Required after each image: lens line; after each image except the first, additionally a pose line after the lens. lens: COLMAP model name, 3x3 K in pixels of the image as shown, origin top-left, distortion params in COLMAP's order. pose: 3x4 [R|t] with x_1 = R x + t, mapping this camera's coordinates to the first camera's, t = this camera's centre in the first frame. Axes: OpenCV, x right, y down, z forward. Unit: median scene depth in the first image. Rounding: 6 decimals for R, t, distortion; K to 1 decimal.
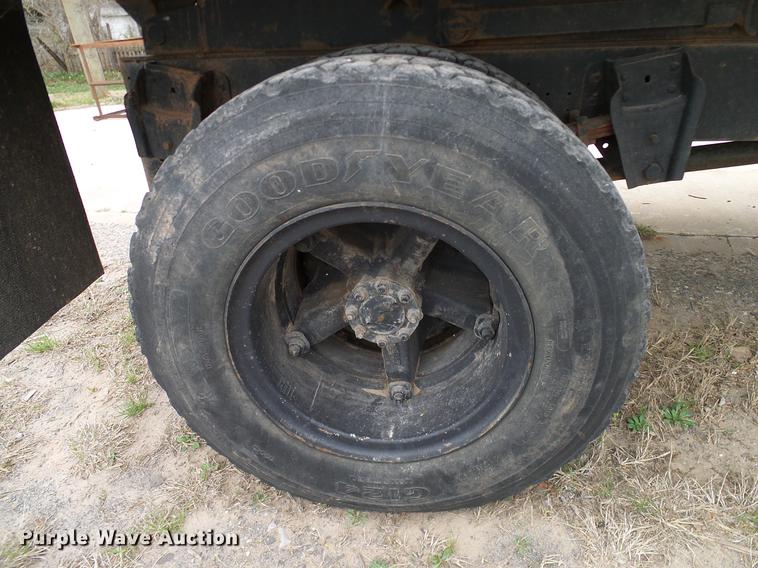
lens RADIAL K [[542.4, 0, 379.0], [0, 542.4, 284.0], [0, 0, 1]] dist [-0.009064, -0.003384]
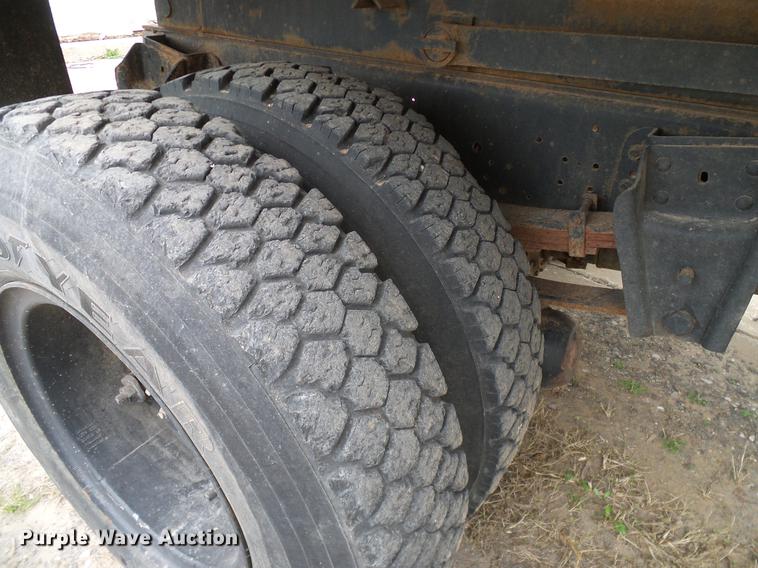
lens RADIAL K [[526.4, 0, 381.5], [0, 526.4, 285.1], [0, 0, 1]] dist [0.007849, -0.003141]
pose [[0.886674, 0.295010, -0.356060, 0.402007], [-0.259964, 0.954856, 0.143765, -0.243859], [0.382398, -0.034909, 0.923338, 0.307927]]
